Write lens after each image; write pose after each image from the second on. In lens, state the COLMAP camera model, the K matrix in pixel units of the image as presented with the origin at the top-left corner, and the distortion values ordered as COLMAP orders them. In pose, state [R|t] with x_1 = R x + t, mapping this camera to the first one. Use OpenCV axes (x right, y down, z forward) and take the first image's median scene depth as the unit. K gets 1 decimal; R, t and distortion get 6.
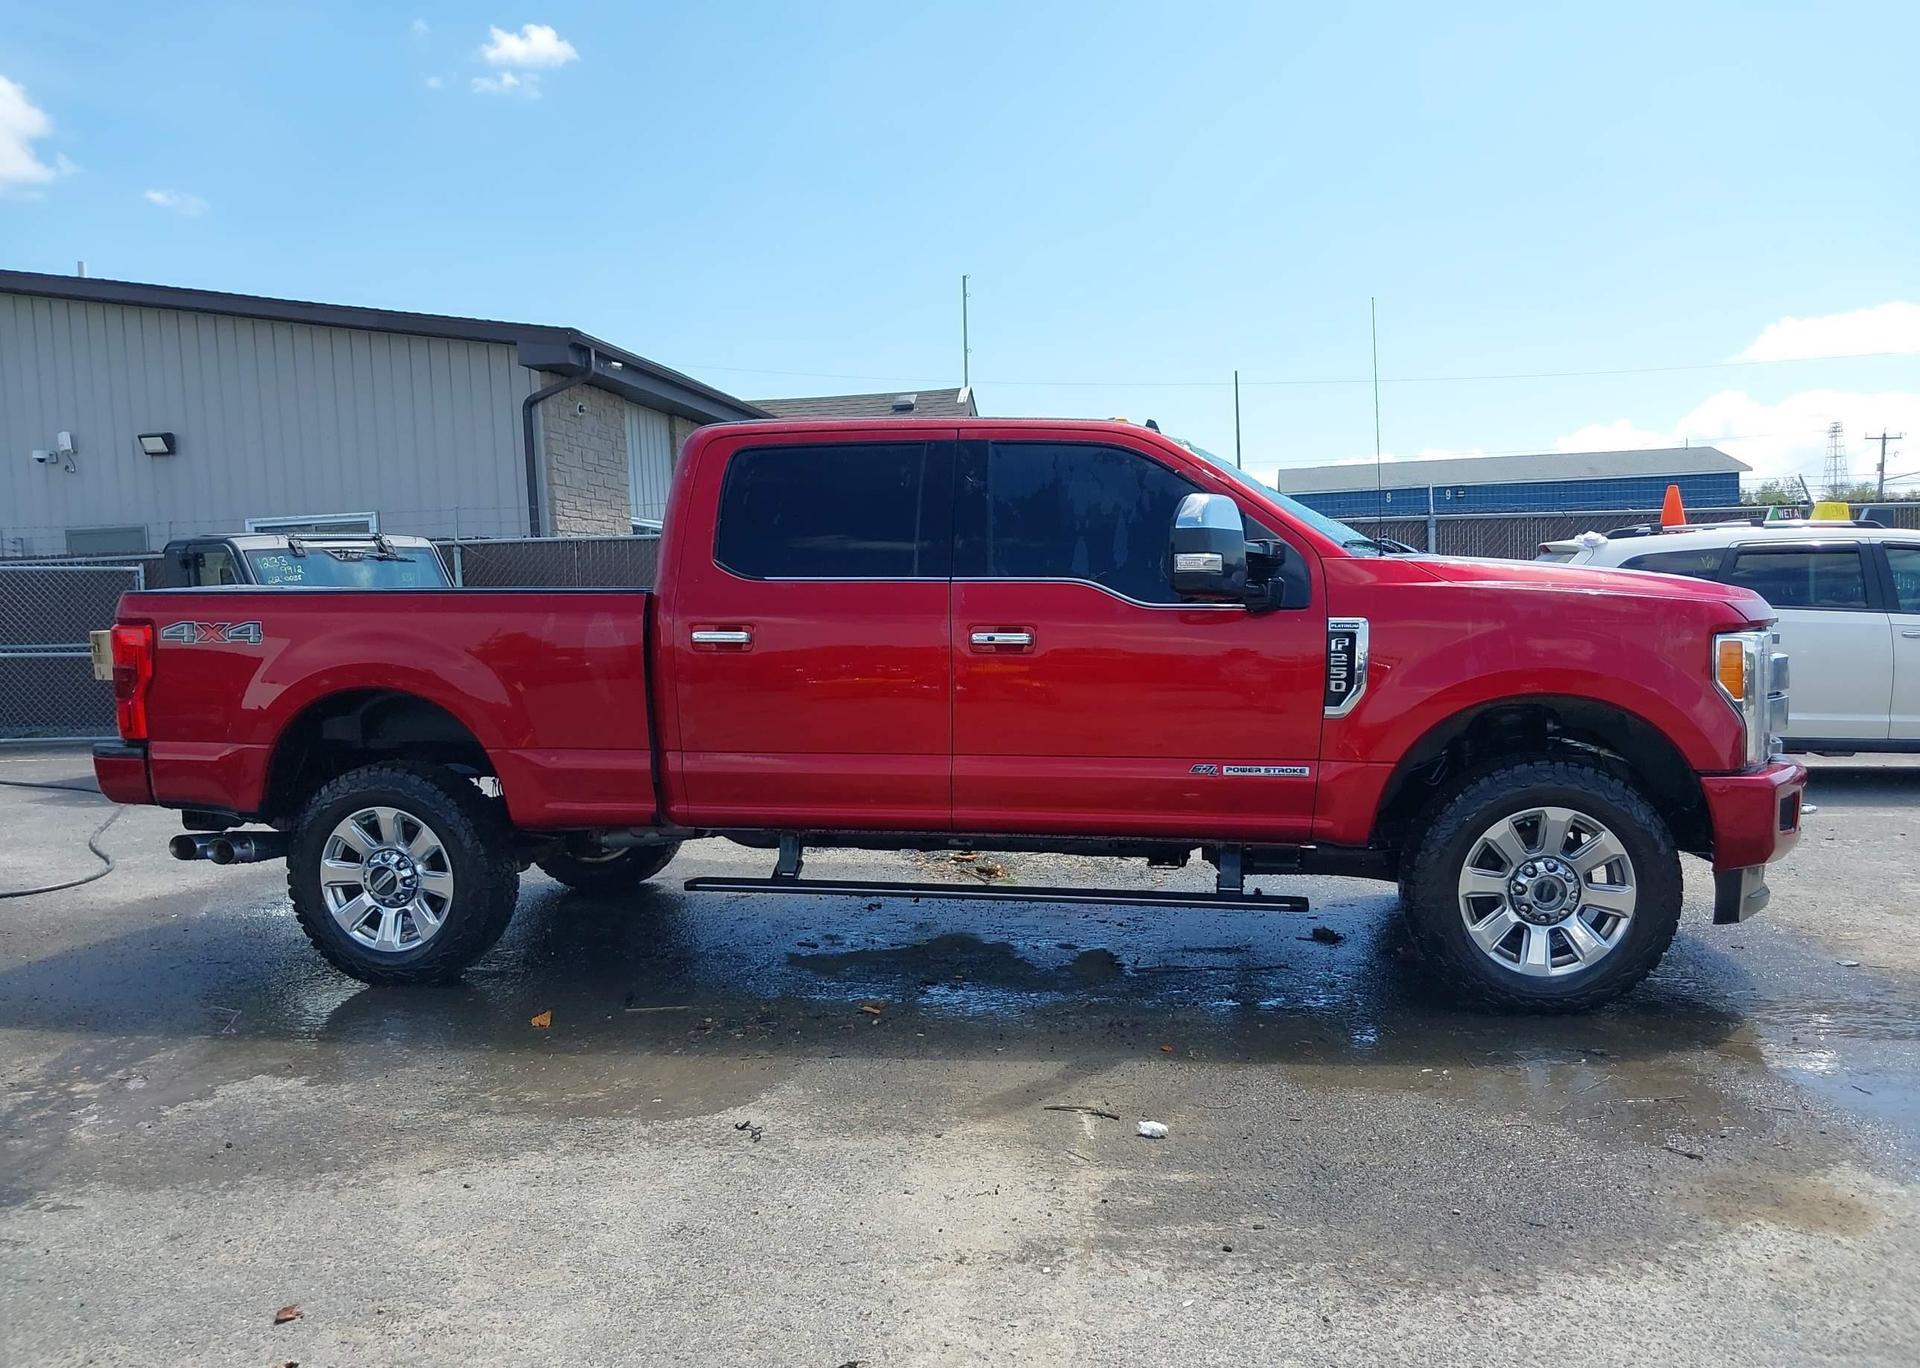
lens RADIAL K [[1487.8, 0, 990.9], [0, 1487.8, 752.5], [0, 0, 1]] dist [0.044222, -0.057865]
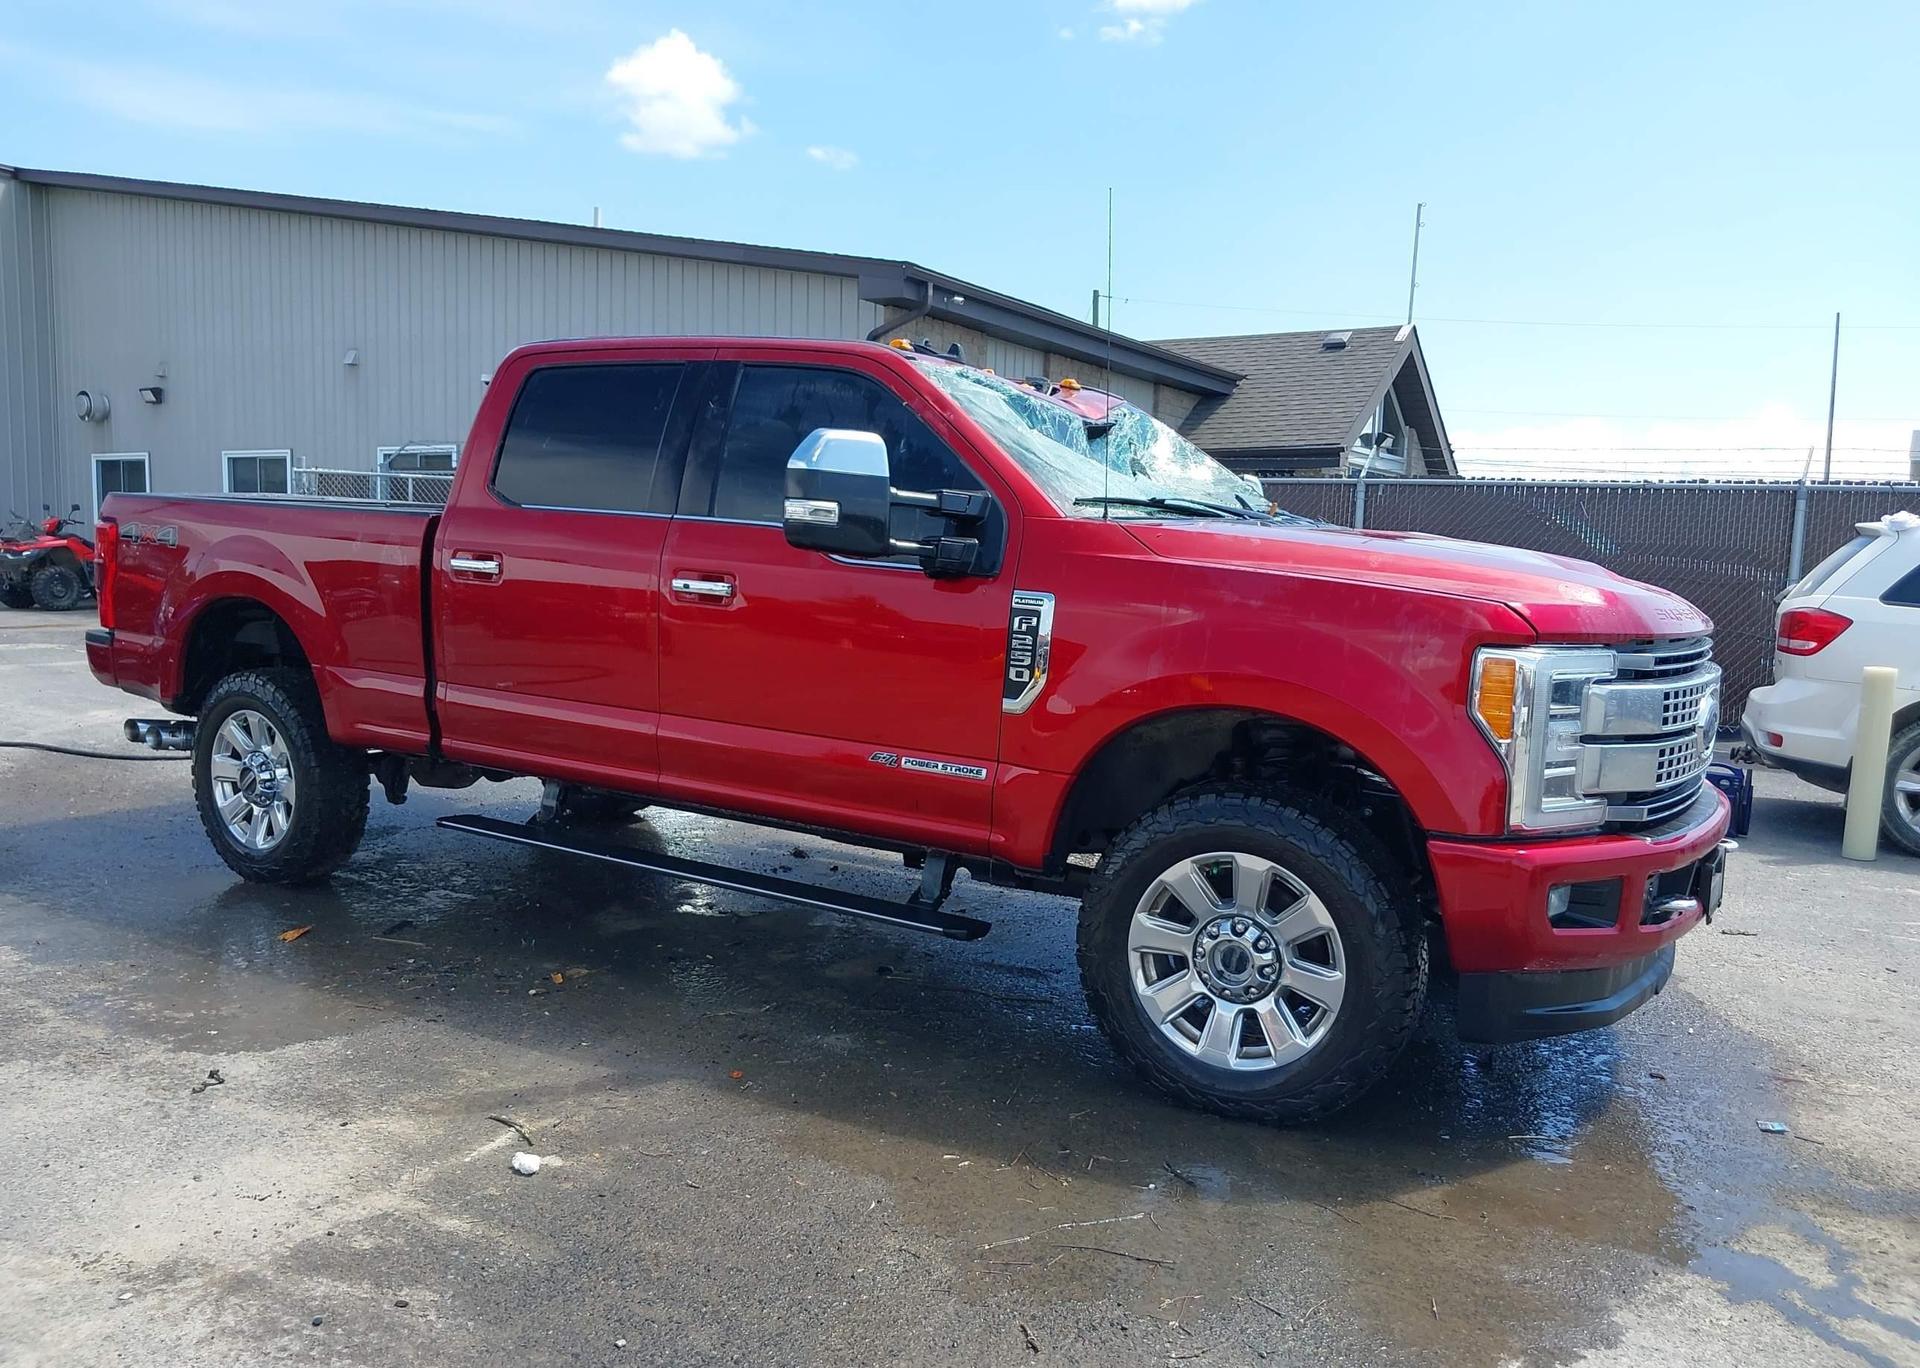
lens RADIAL K [[1487.8, 0, 990.9], [0, 1487.8, 752.5], [0, 0, 1]] dist [0.044222, -0.057865]
pose [[0.933740, 0.106164, -0.341846, 0.494151], [-0.093817, 0.994204, 0.052503, -0.042657], [0.345439, -0.016953, 0.938288, 0.225577]]
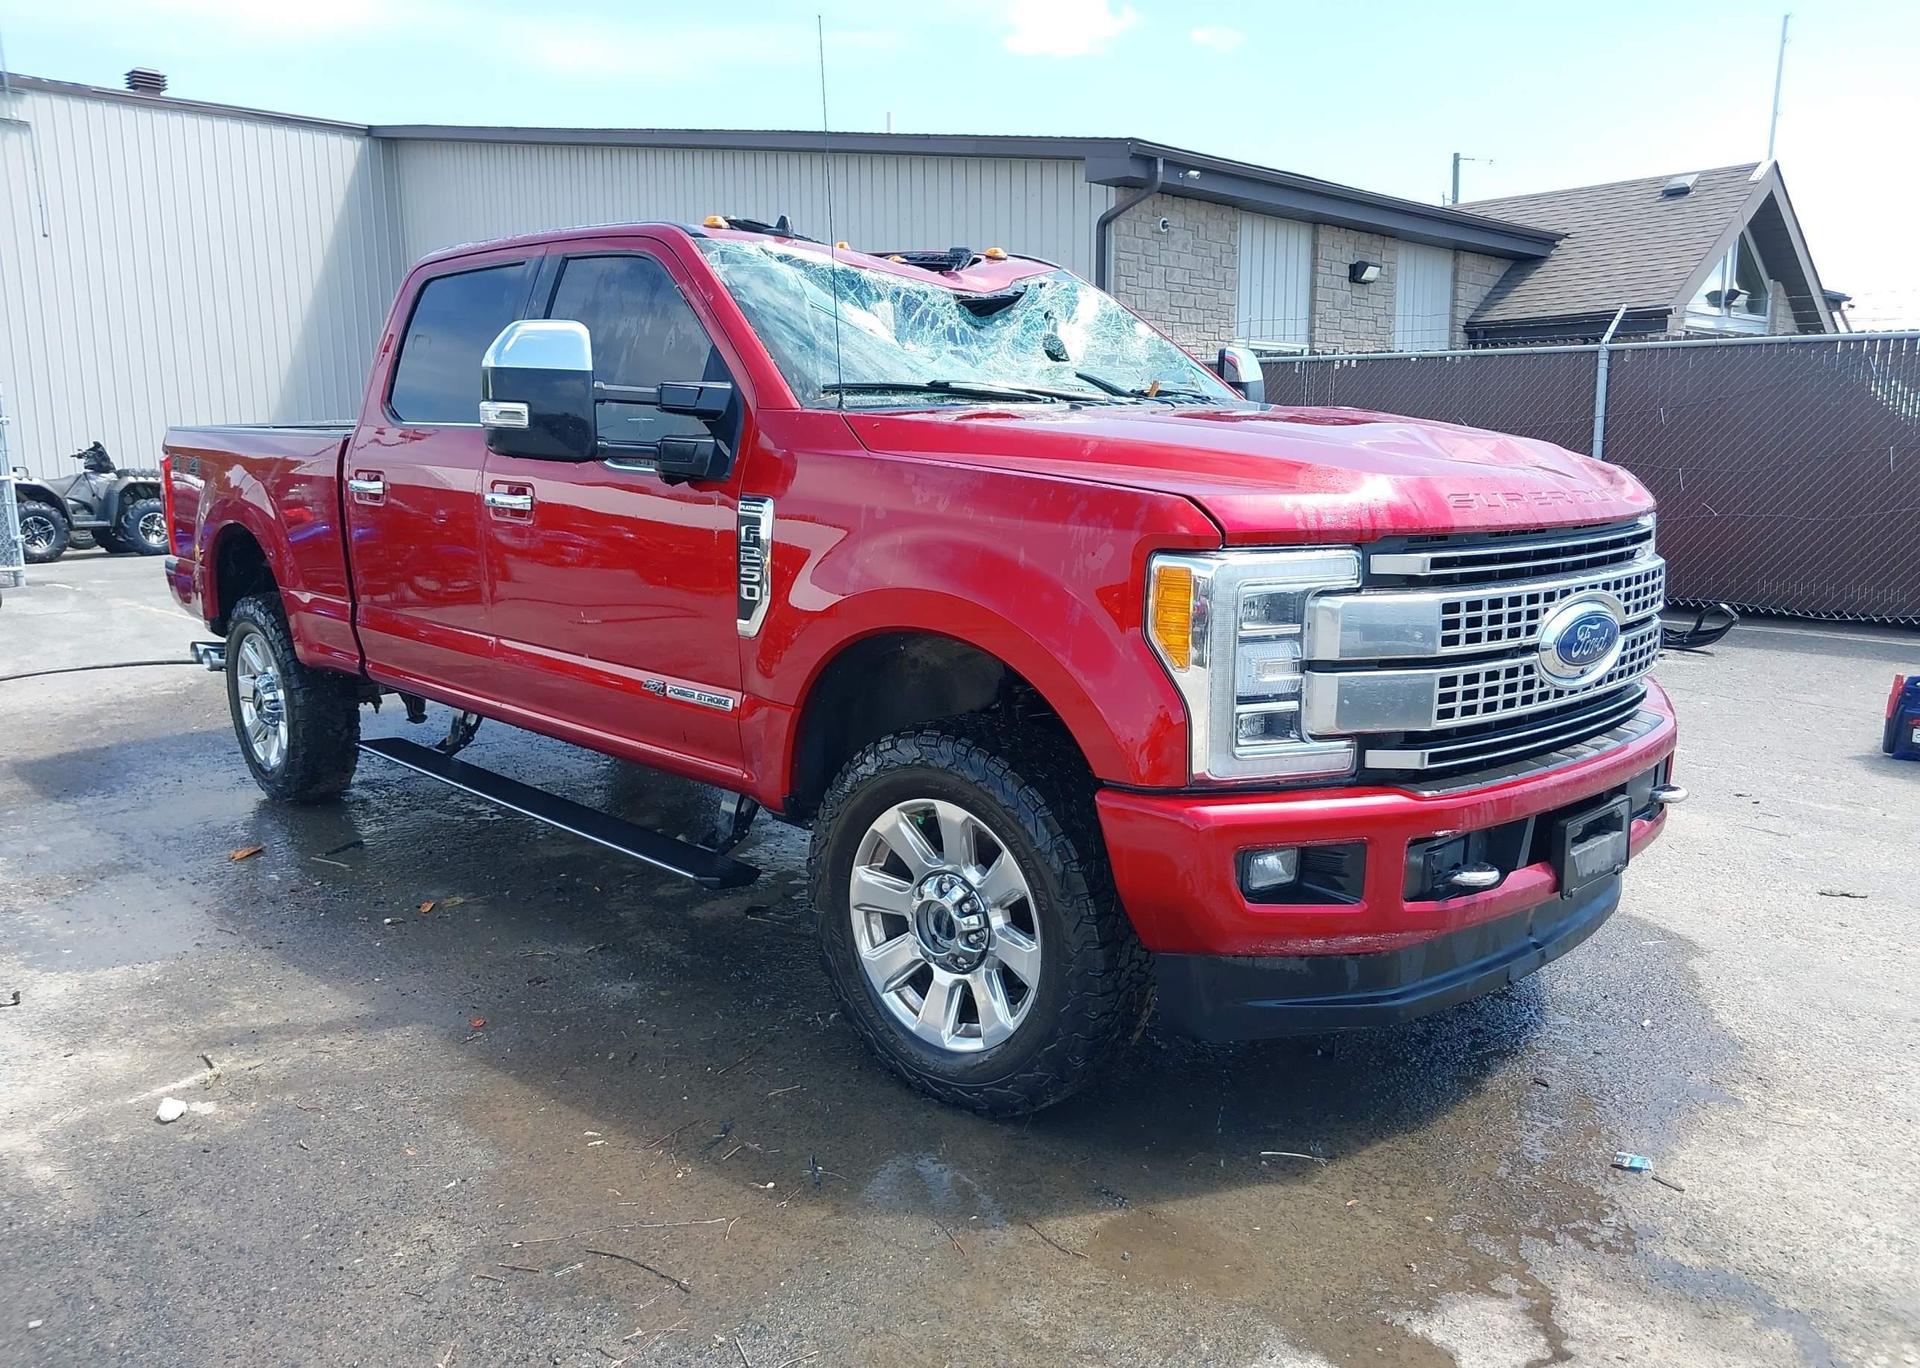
lens RADIAL K [[1487.8, 0, 990.9], [0, 1487.8, 752.5], [0, 0, 1]] dist [0.044222, -0.057865]
pose [[0.822390, 0.136643, -0.552271, 0.725619], [-0.071942, 0.987914, 0.137300, -0.073922], [0.564357, -0.073182, 0.822281, 0.461087]]
